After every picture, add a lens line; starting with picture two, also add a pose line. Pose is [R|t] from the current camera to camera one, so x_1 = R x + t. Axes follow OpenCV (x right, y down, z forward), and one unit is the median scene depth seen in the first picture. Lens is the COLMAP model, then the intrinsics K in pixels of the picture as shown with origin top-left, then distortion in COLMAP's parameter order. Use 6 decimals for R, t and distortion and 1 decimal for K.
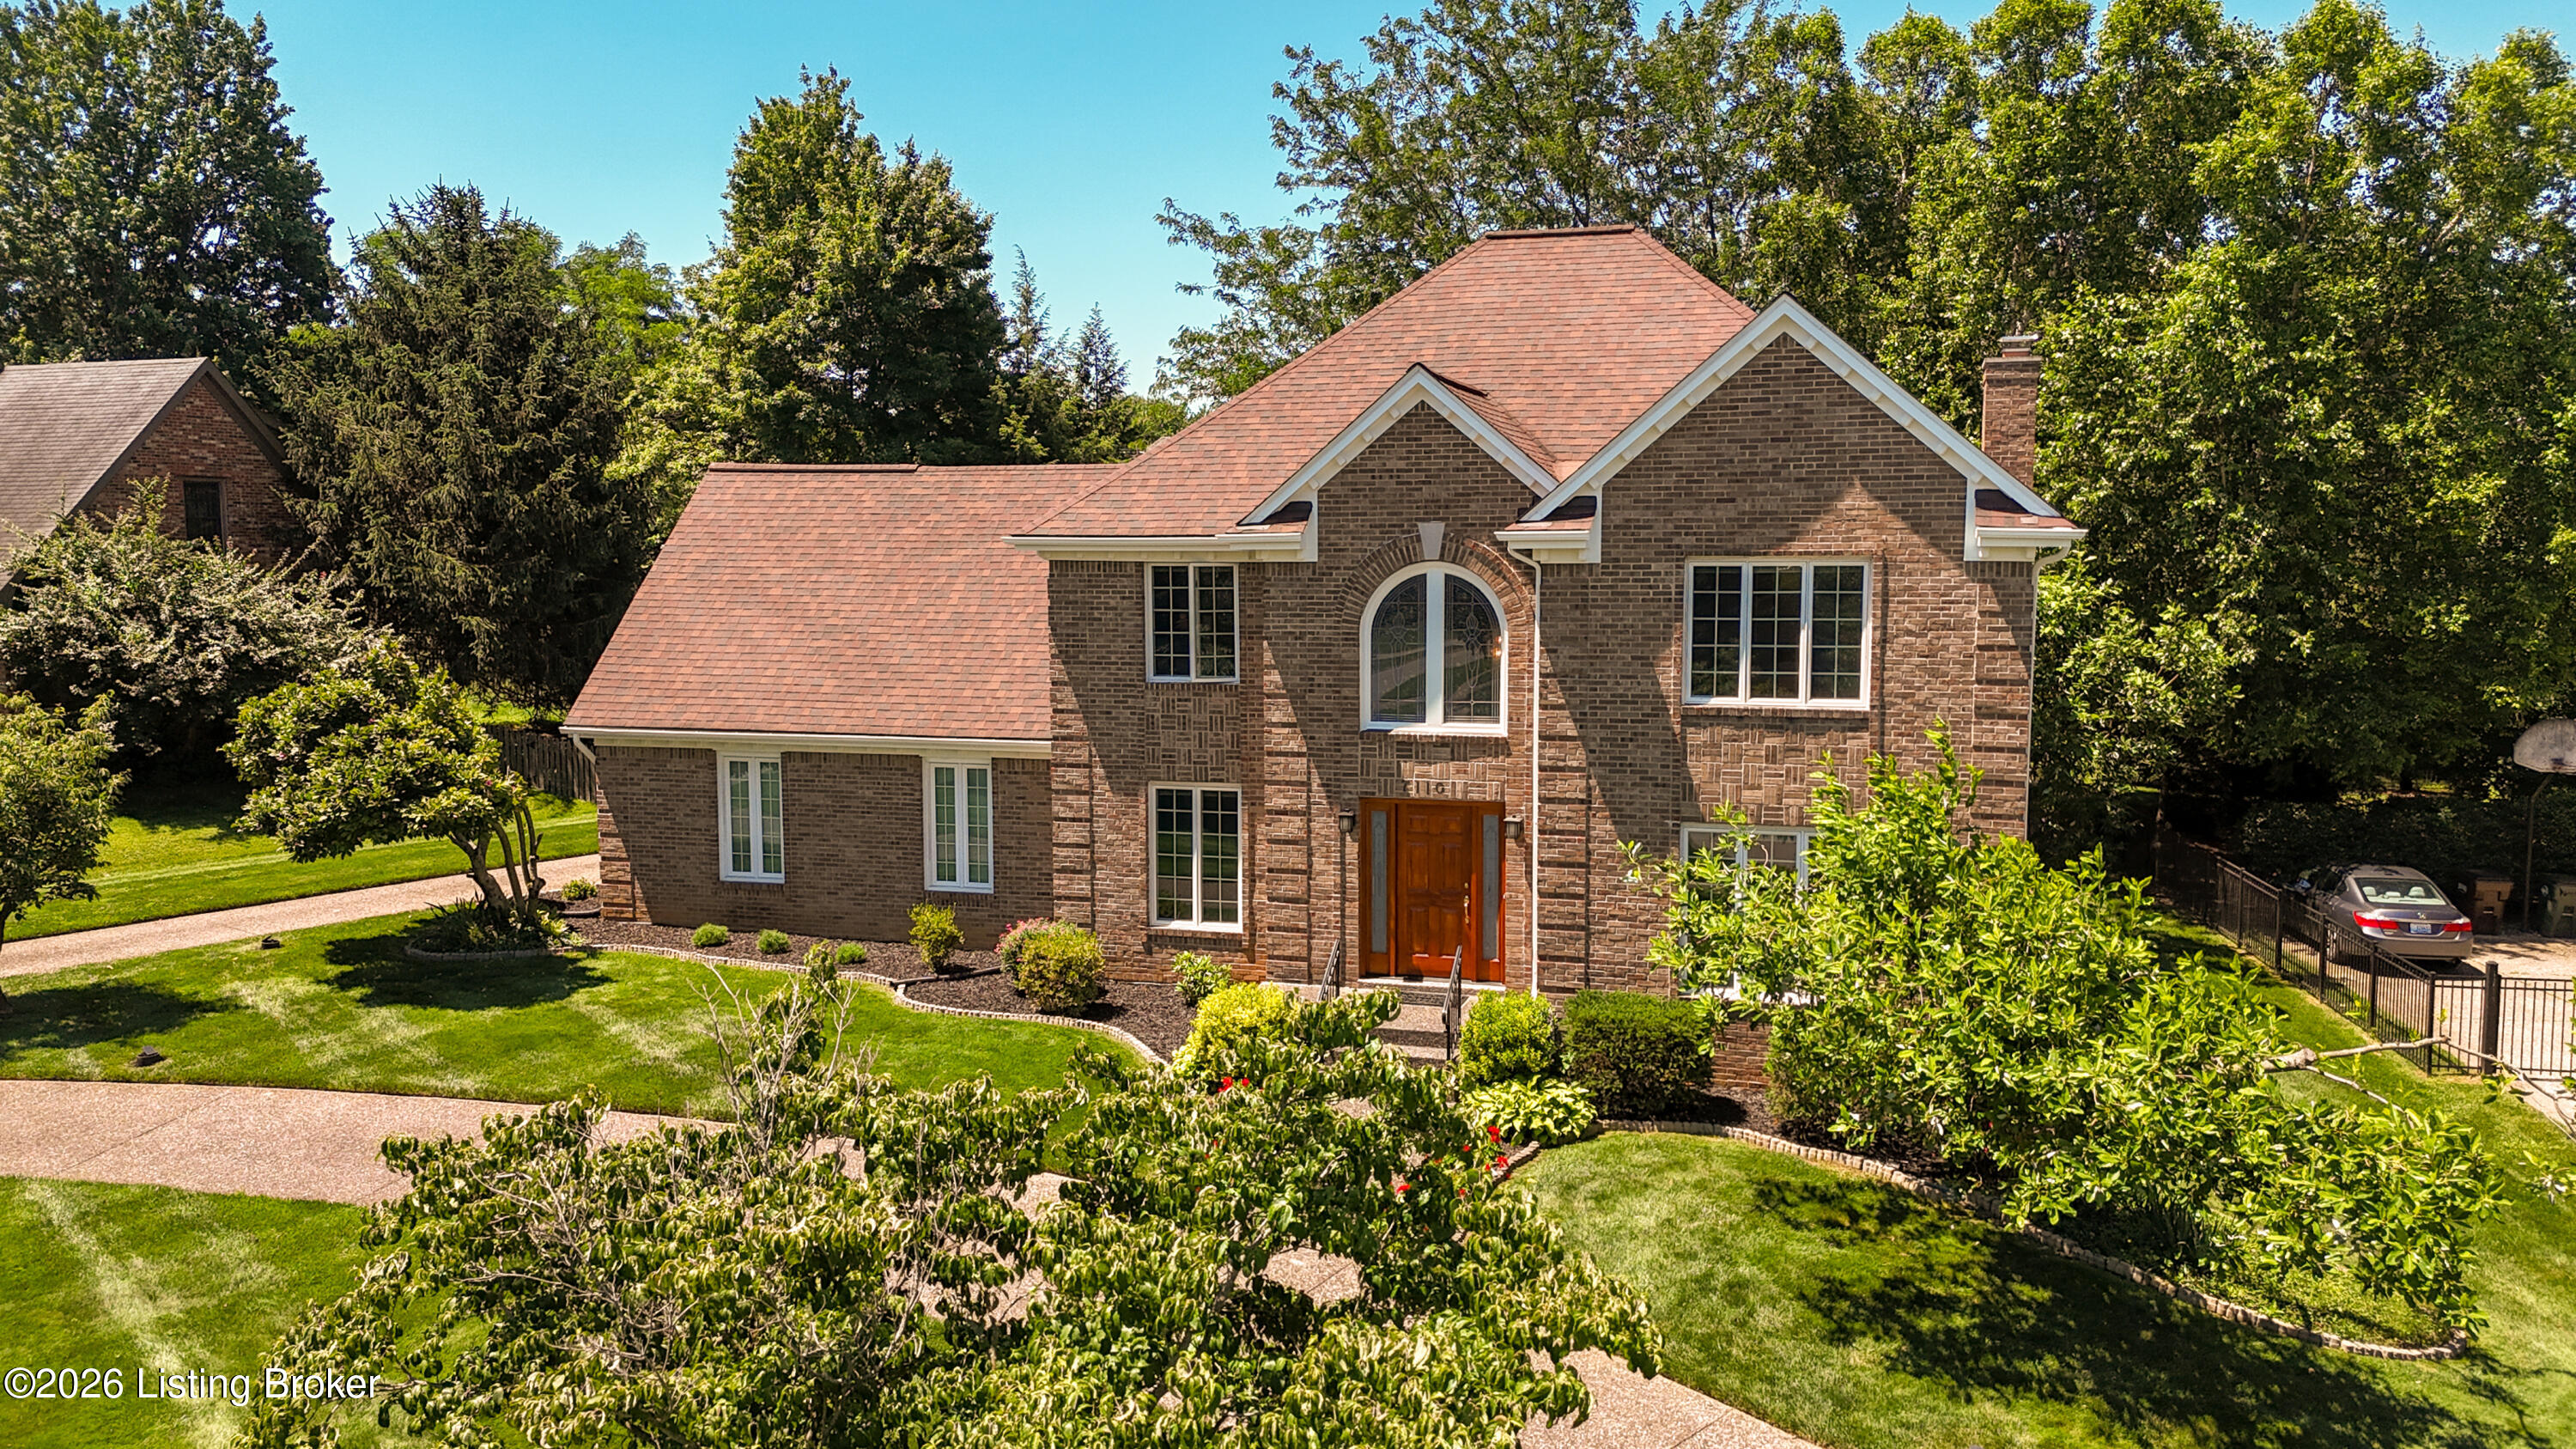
lens RADIAL K [[1934.7, 0, 1279.9], [0, 1934.7, 726.3], [0, 0, 1]] dist [0.112612, -0.147141]
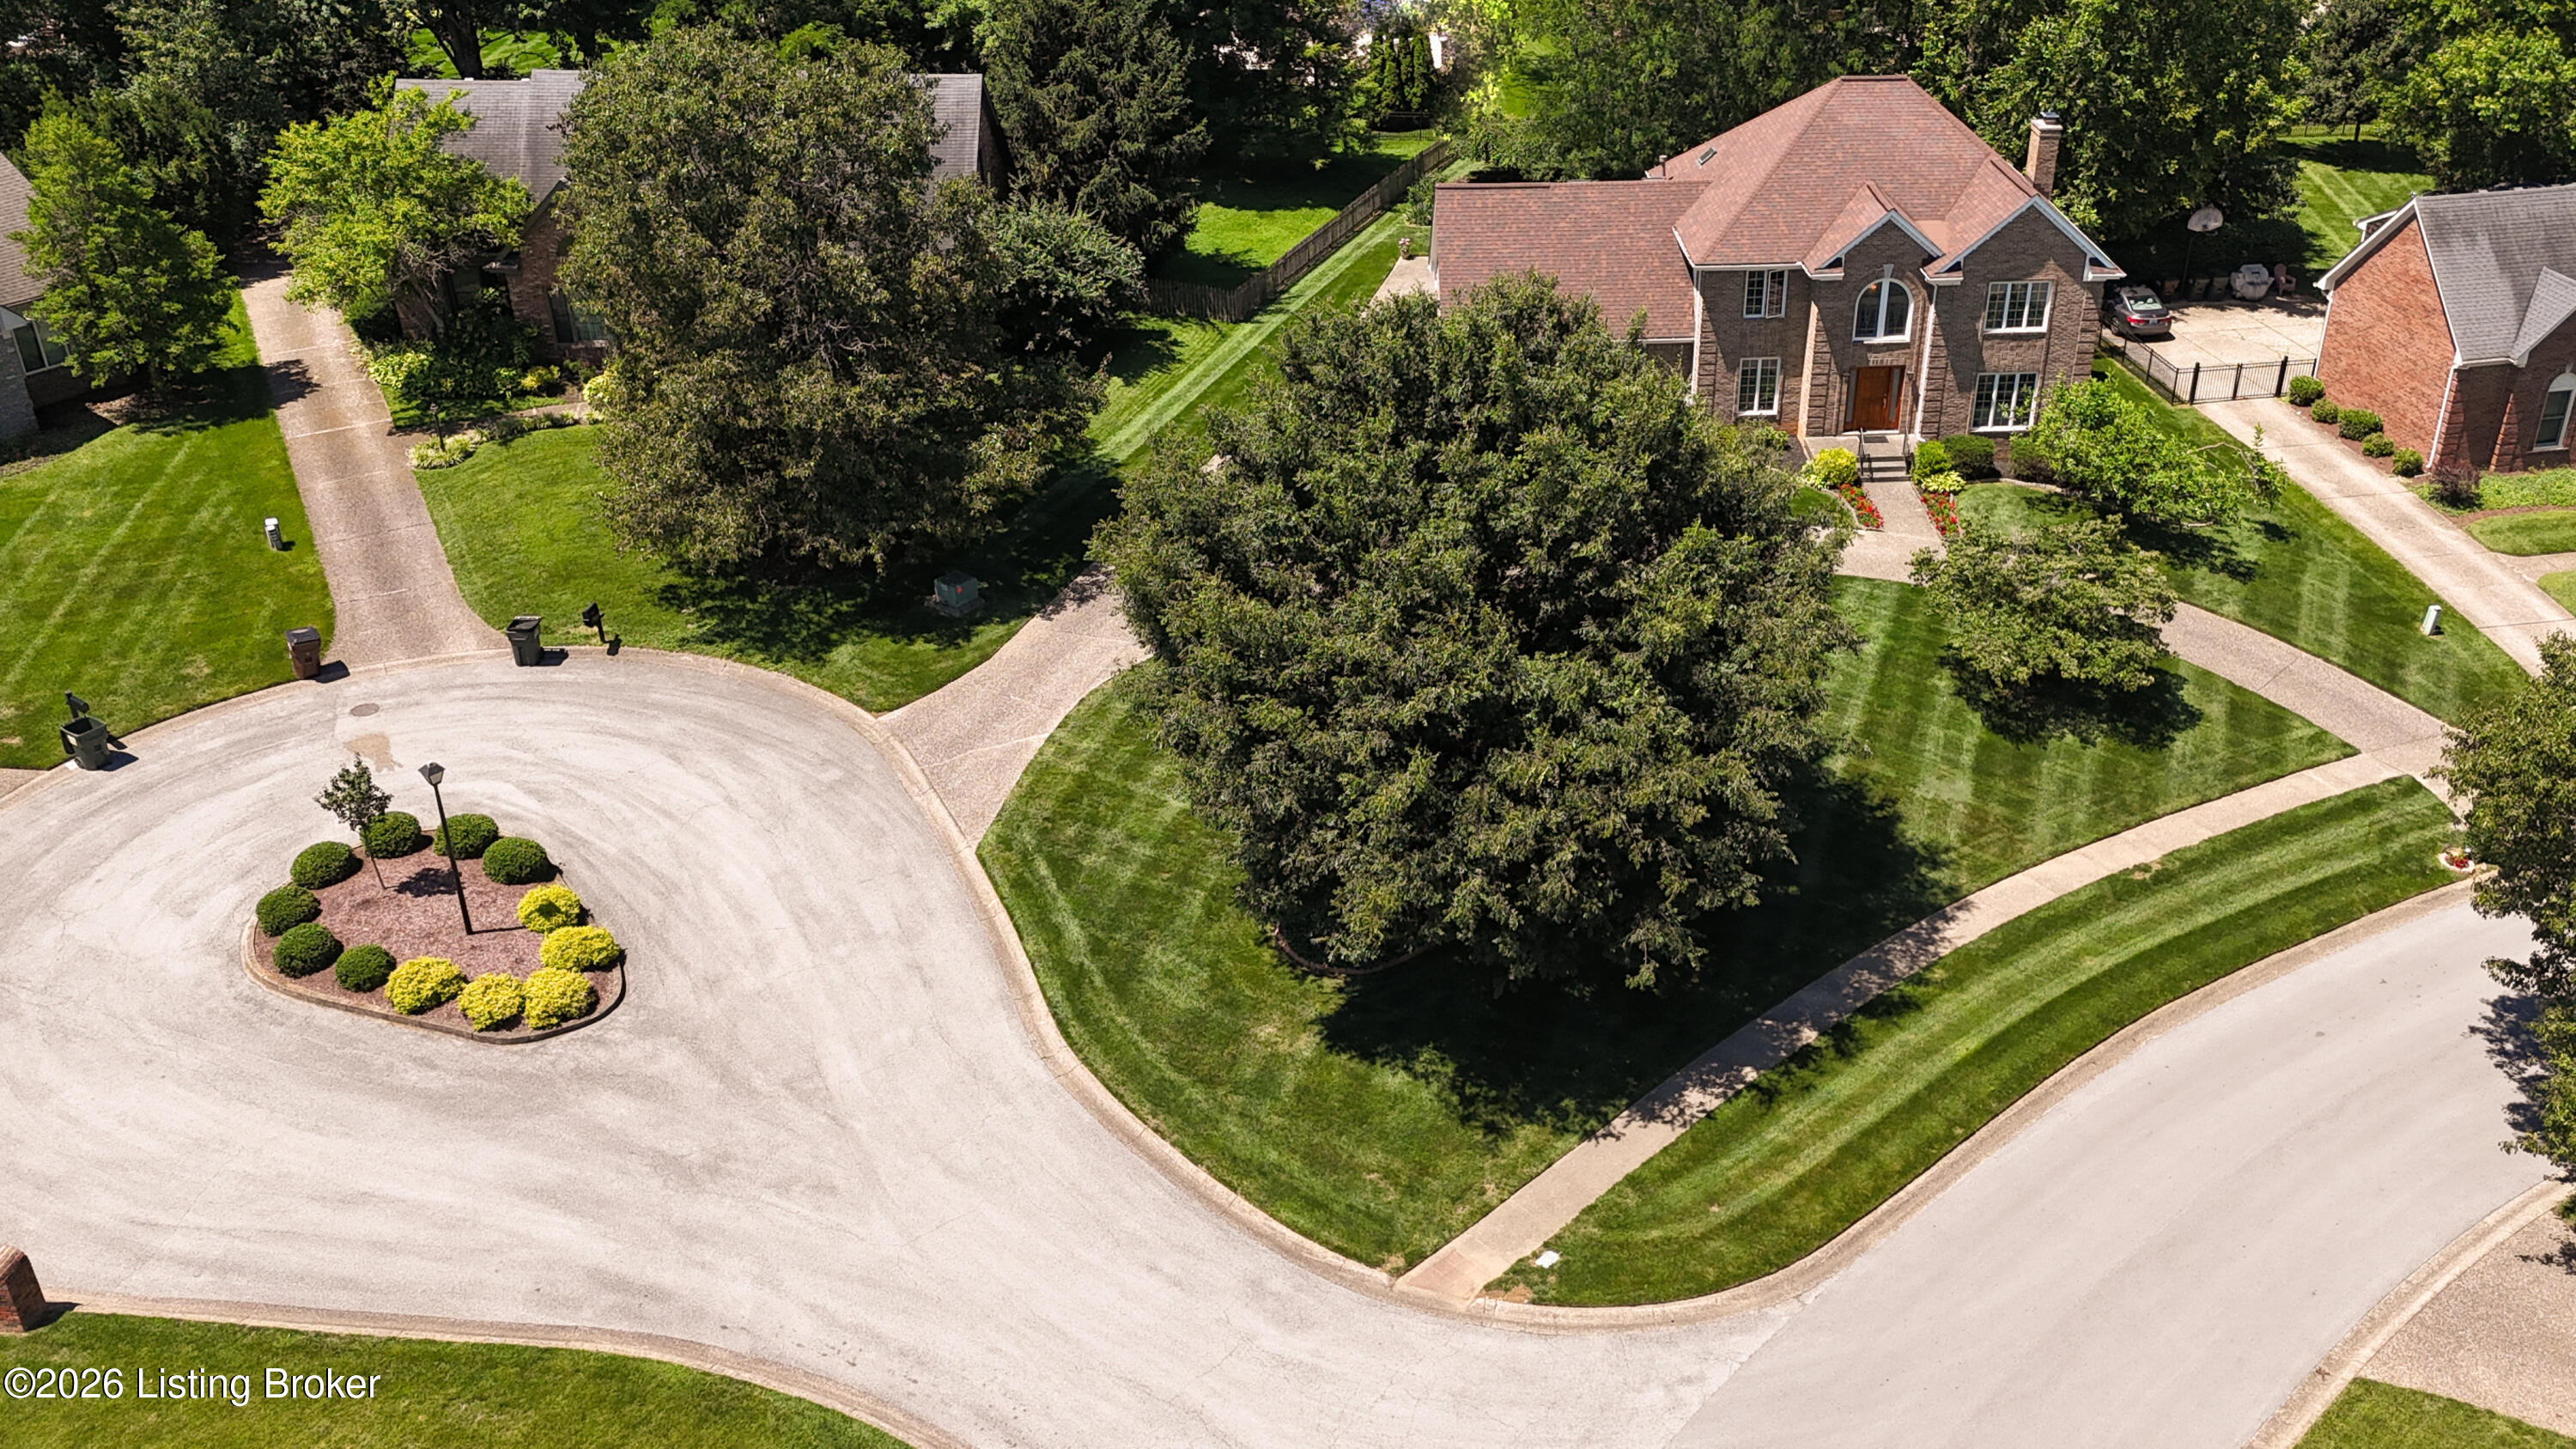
lens RADIAL K [[2330.6, 0, 1288.0], [0, 2330.6, 724.5], [0, 0, 1]] dist [0.037480, 0.006055]
pose [[0.953530, -0.158078, 0.256499, -1.562151], [0.044796, 0.916231, 0.398138, -0.809022], [-0.297949, -0.368147, 0.880735, -1.727288]]
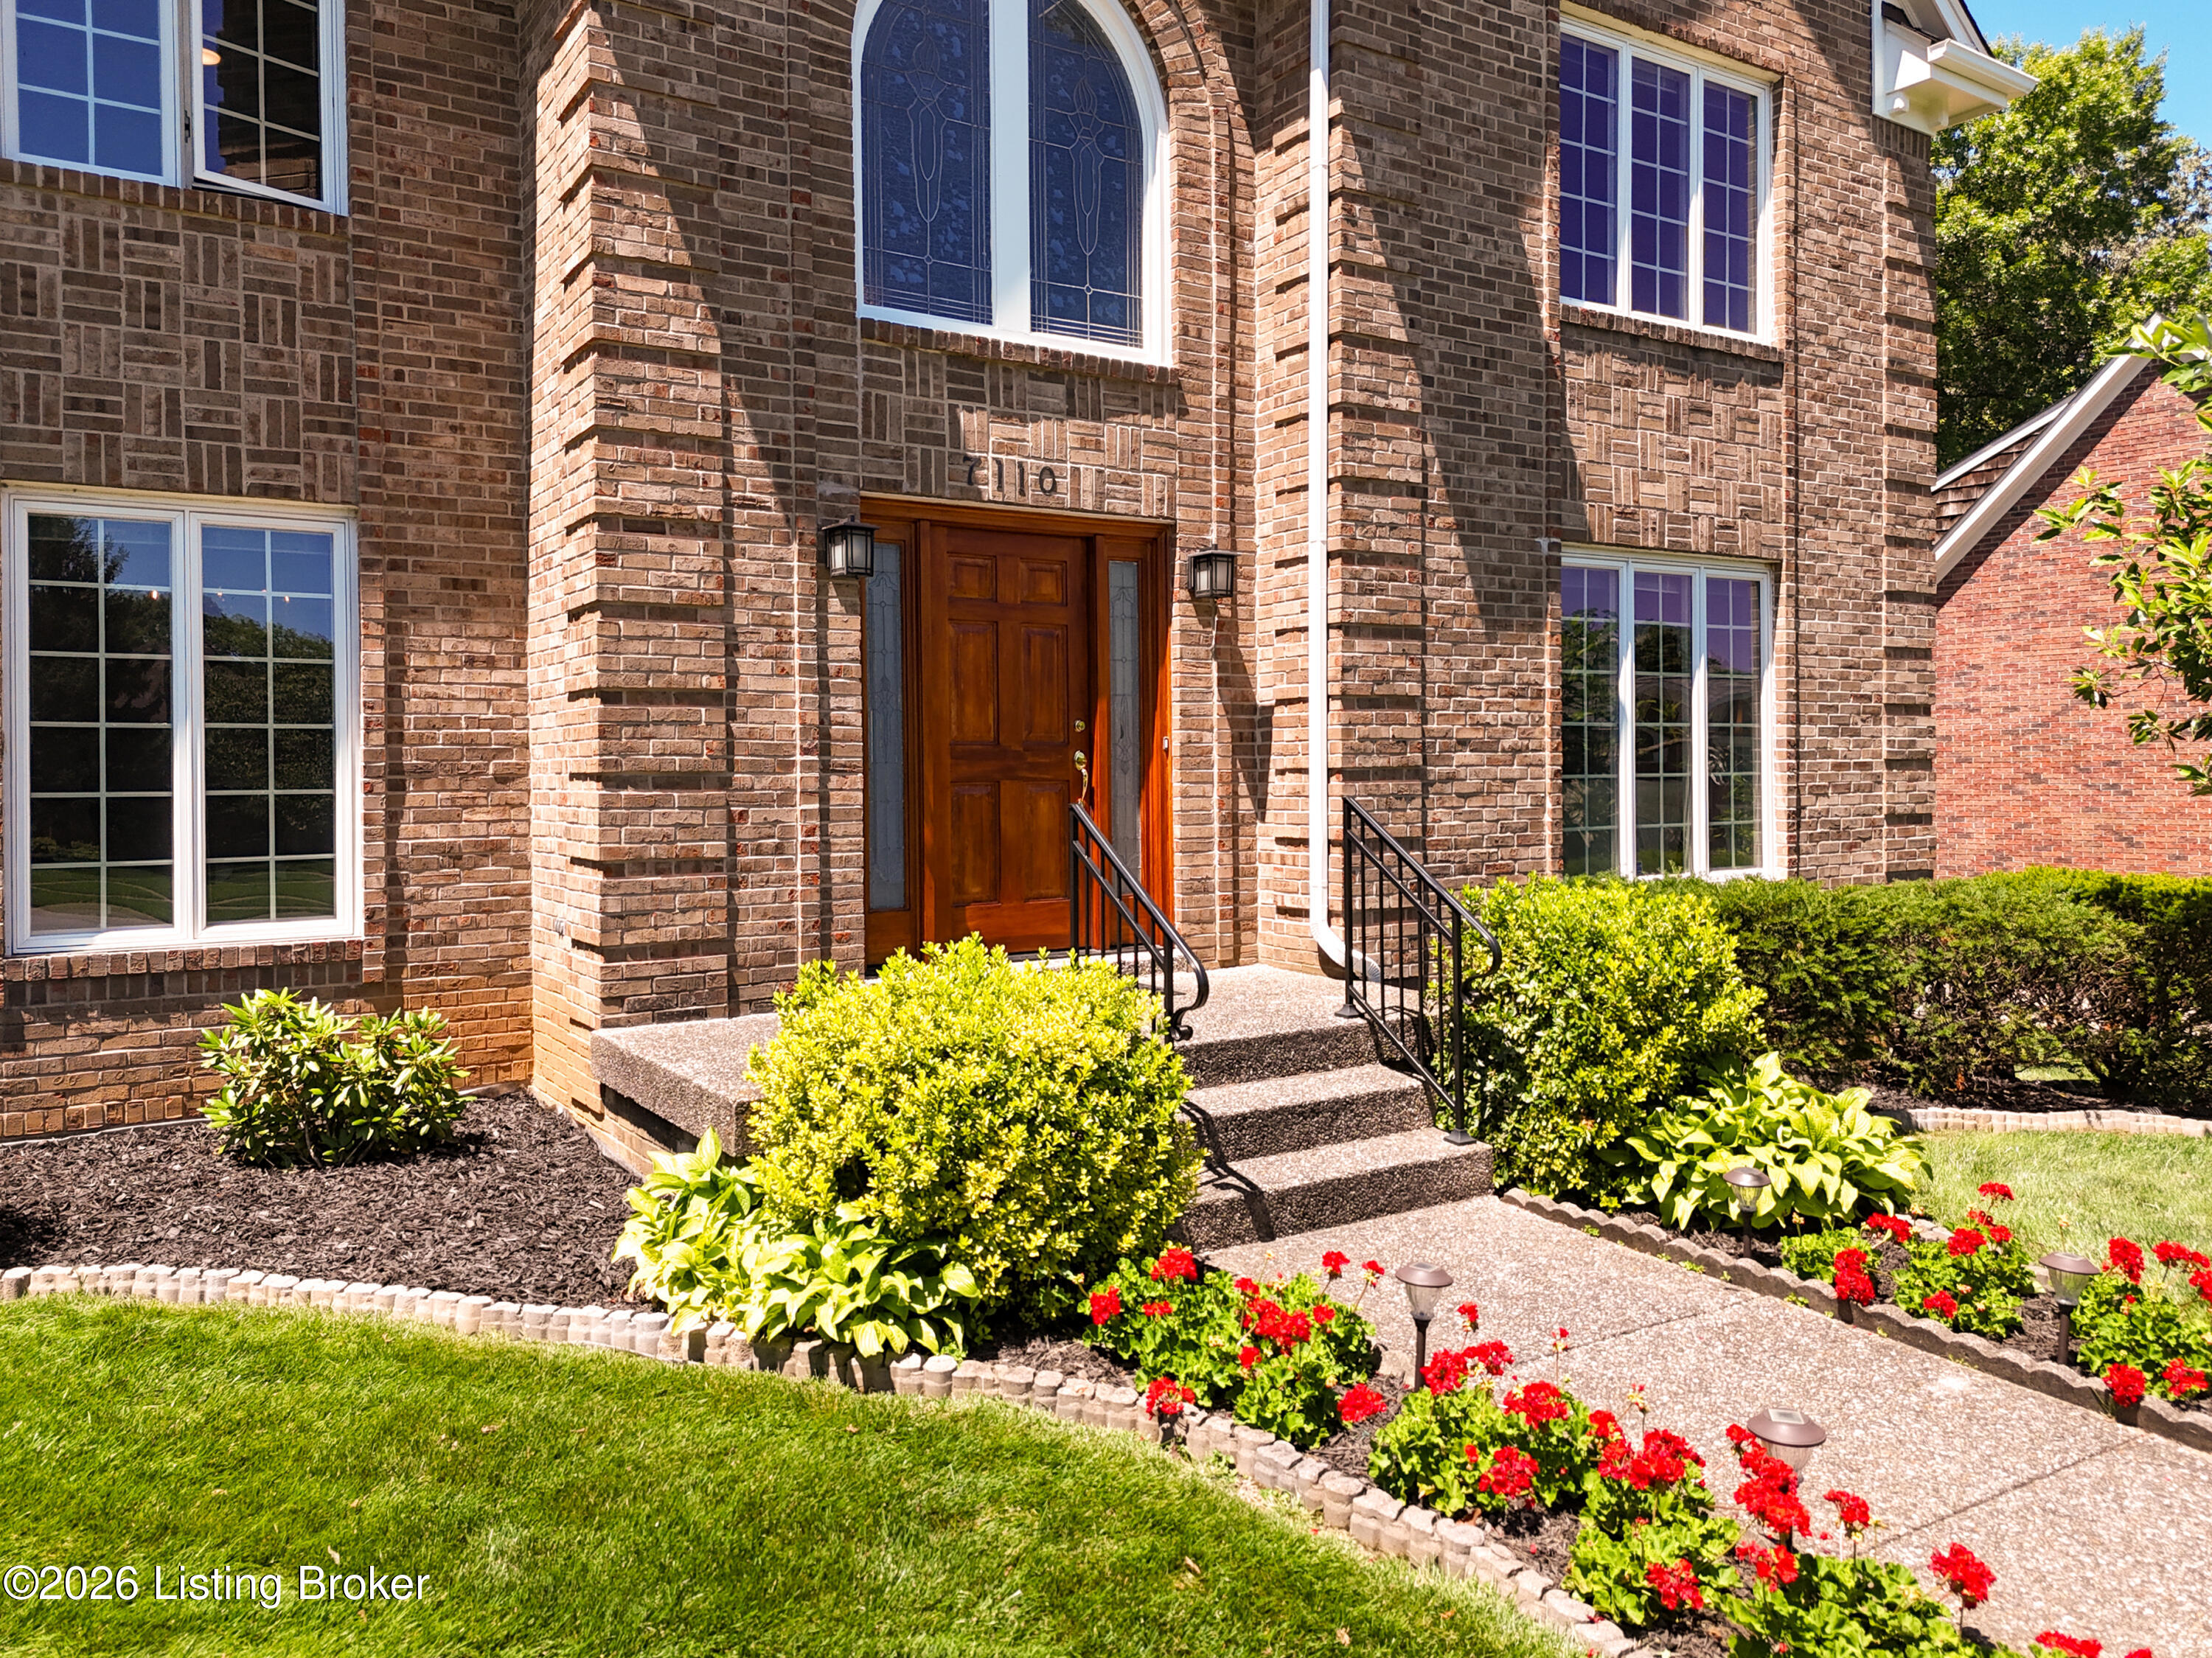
lens RADIAL K [[1656.5, 0, 1108.9], [0, 1656.5, 782.5], [0, 0, 1]] dist [0.108569, -0.105321]
pose [[0.646463, -0.005770, 0.762923, -0.175706], [0.080945, 0.994846, -0.061065, 0.116142], [-0.758639, 0.101231, 0.643599, 0.753969]]
